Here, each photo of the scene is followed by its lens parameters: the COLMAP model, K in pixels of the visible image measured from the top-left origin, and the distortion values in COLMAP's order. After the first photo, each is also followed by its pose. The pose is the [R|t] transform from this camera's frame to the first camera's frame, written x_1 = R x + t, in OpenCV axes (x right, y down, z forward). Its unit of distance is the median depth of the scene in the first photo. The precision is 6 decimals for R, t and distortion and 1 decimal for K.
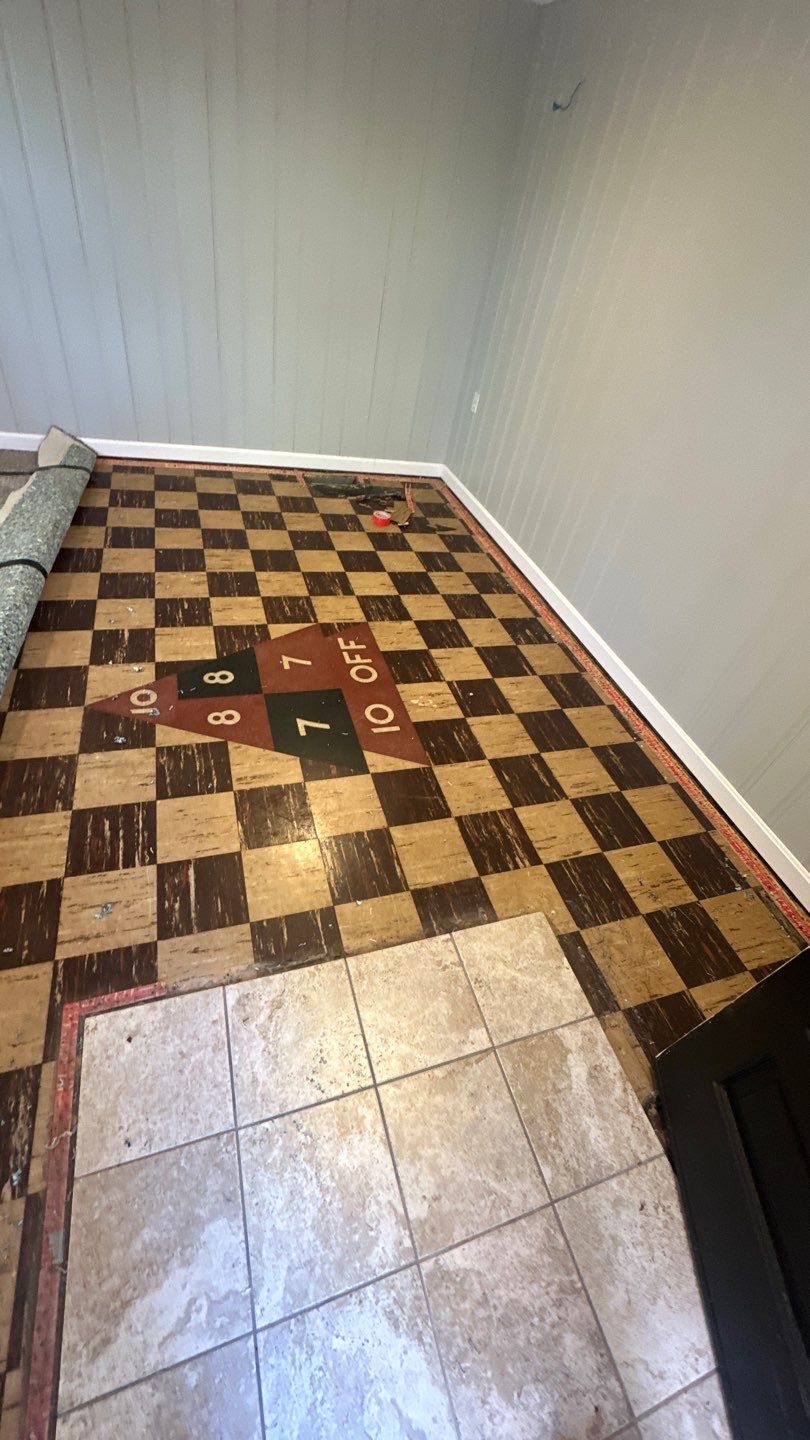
lens RADIAL K [[571.3, 0, 402.8], [0, 571.3, 719.4], [0, 0, 1]] dist [-0.001297, -0.000021]
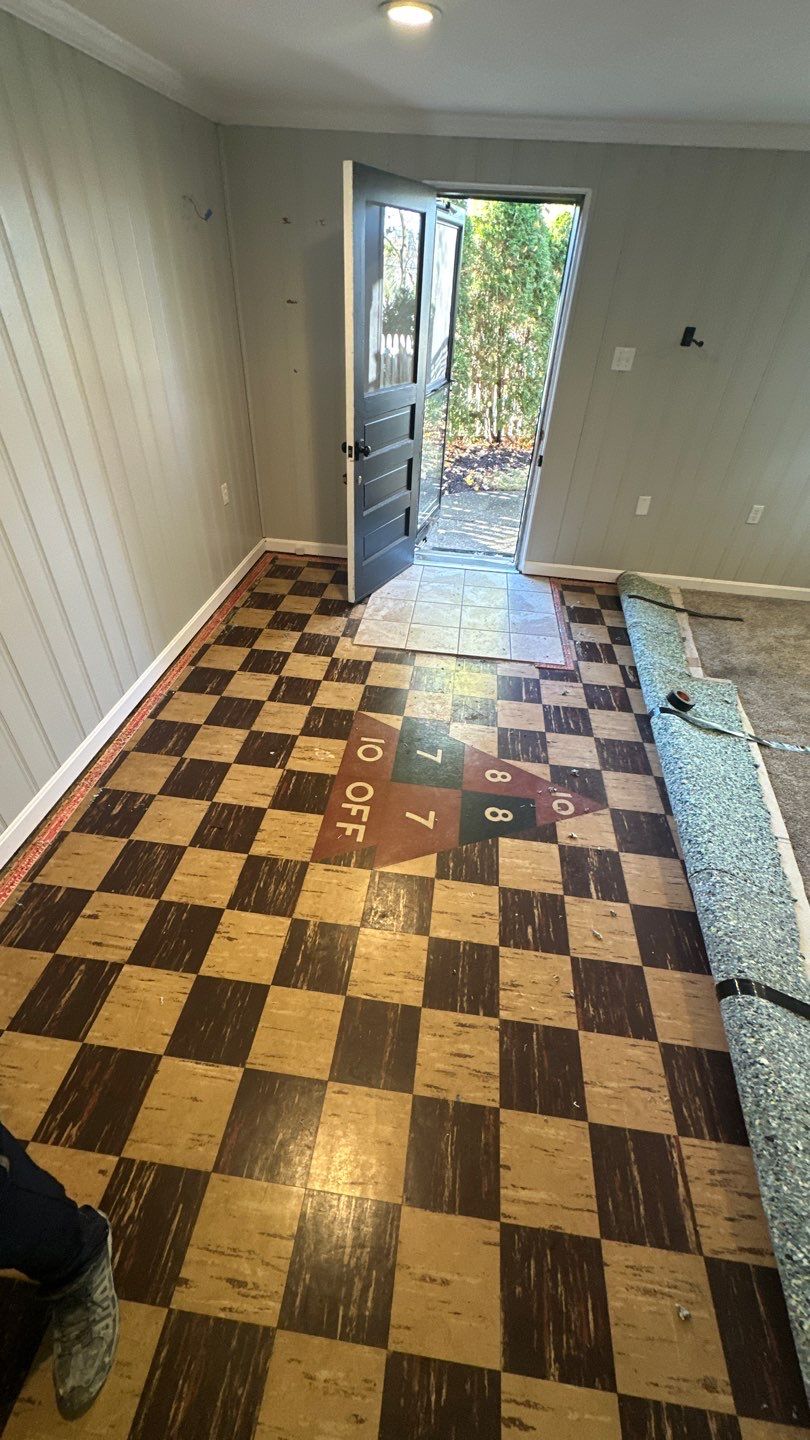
lens RADIAL K [[571.3, 0, 402.2], [0, 571.3, 719.4], [0, 0, 1]] dist [-0.001297, -0.000021]
pose [[-0.887521, -0.419410, 0.190791, -0.278873], [0.135171, 0.158861, 0.978004, -1.093421], [-0.440494, 0.893789, -0.084301, 0.965572]]
